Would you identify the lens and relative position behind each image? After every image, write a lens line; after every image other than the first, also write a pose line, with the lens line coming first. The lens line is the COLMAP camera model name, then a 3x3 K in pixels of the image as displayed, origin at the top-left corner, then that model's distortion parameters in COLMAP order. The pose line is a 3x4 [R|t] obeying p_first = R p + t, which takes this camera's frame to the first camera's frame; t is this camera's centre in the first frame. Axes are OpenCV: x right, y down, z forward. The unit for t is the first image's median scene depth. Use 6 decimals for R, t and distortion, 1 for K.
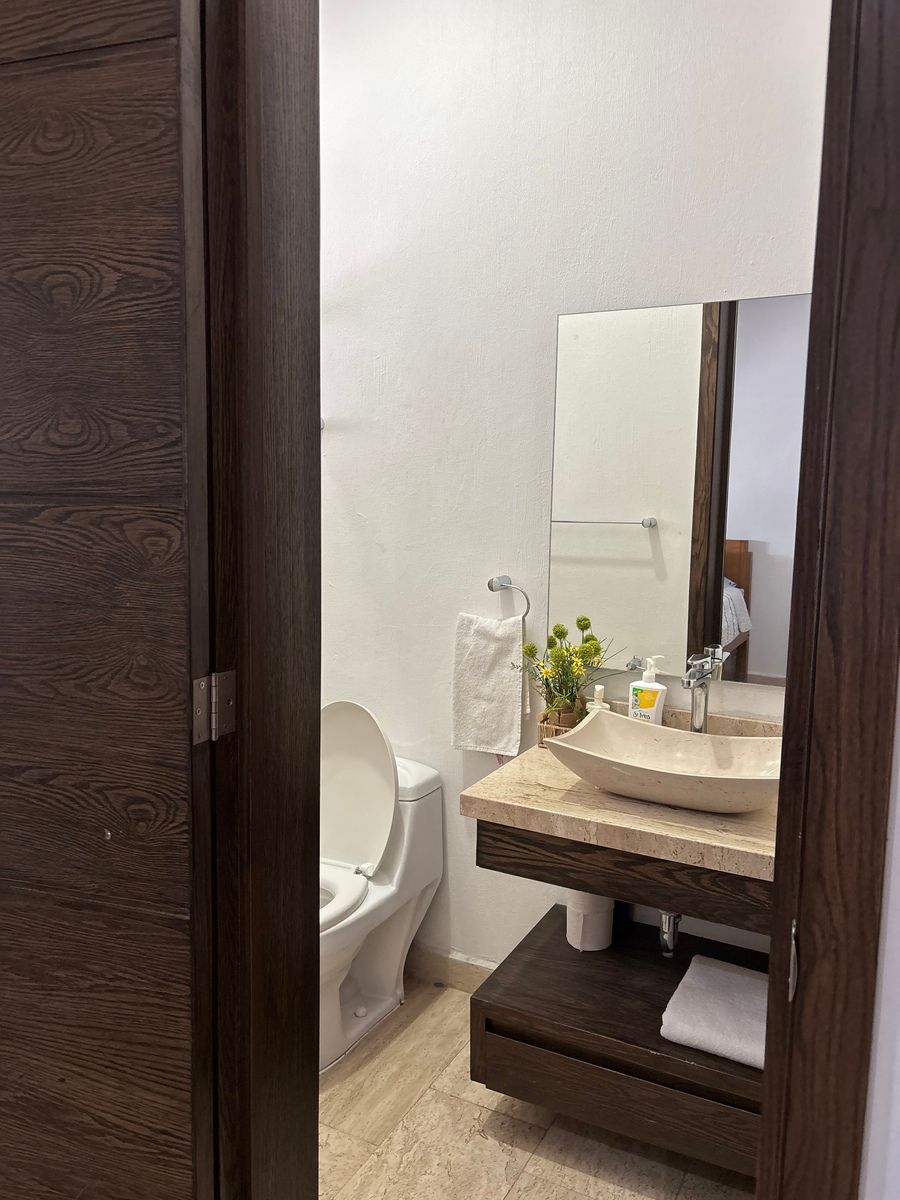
lens RADIAL K [[903.7, 0, 452.6], [0, 903.7, 601.9], [0, 0, 1]] dist [0.018401, -0.039900]
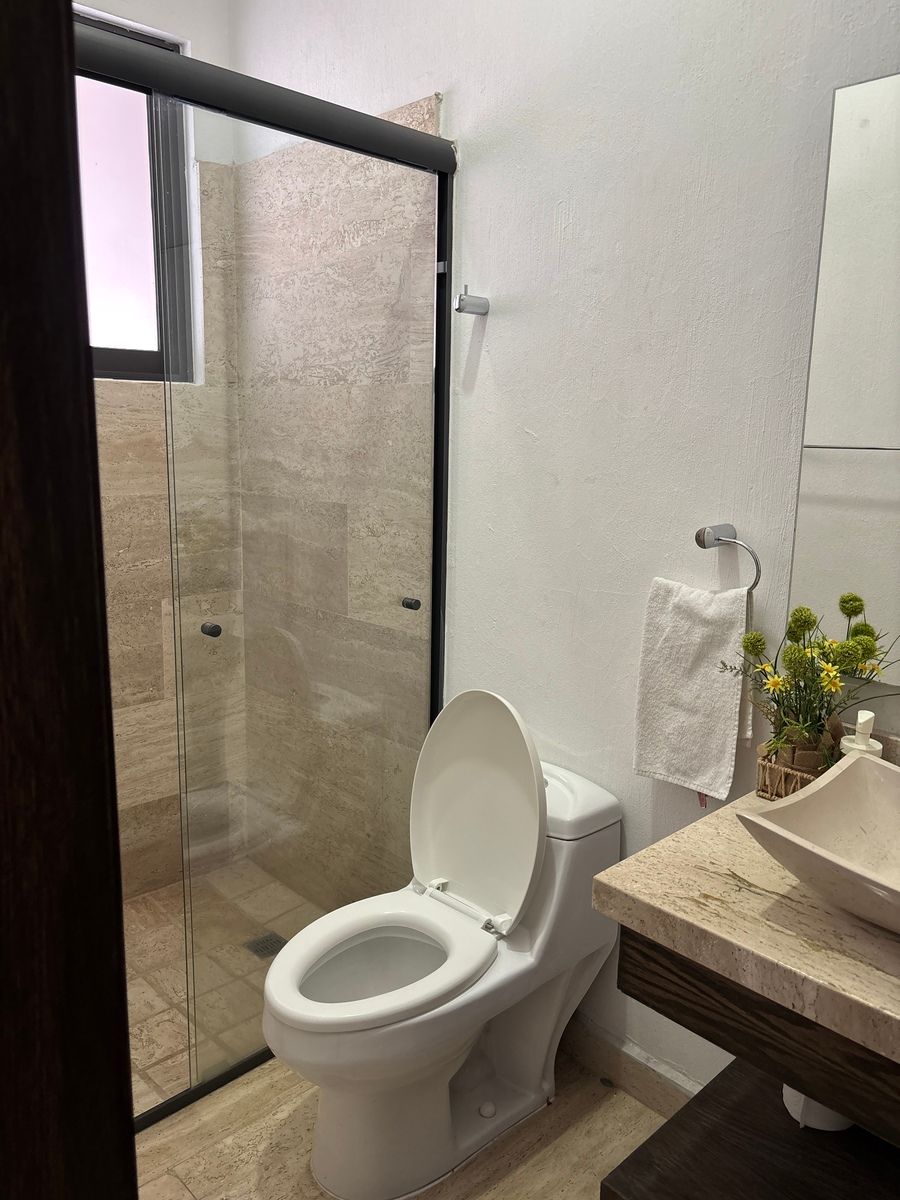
lens RADIAL K [[903.7, 0, 446.4], [0, 903.7, 598.9], [0, 0, 1]] dist [0.018401, -0.039900]
pose [[0.942937, 0.061127, -0.327311, 0.085236], [-0.039845, 0.996656, 0.071342, -0.014321], [0.330578, -0.054230, 0.942220, 0.318702]]
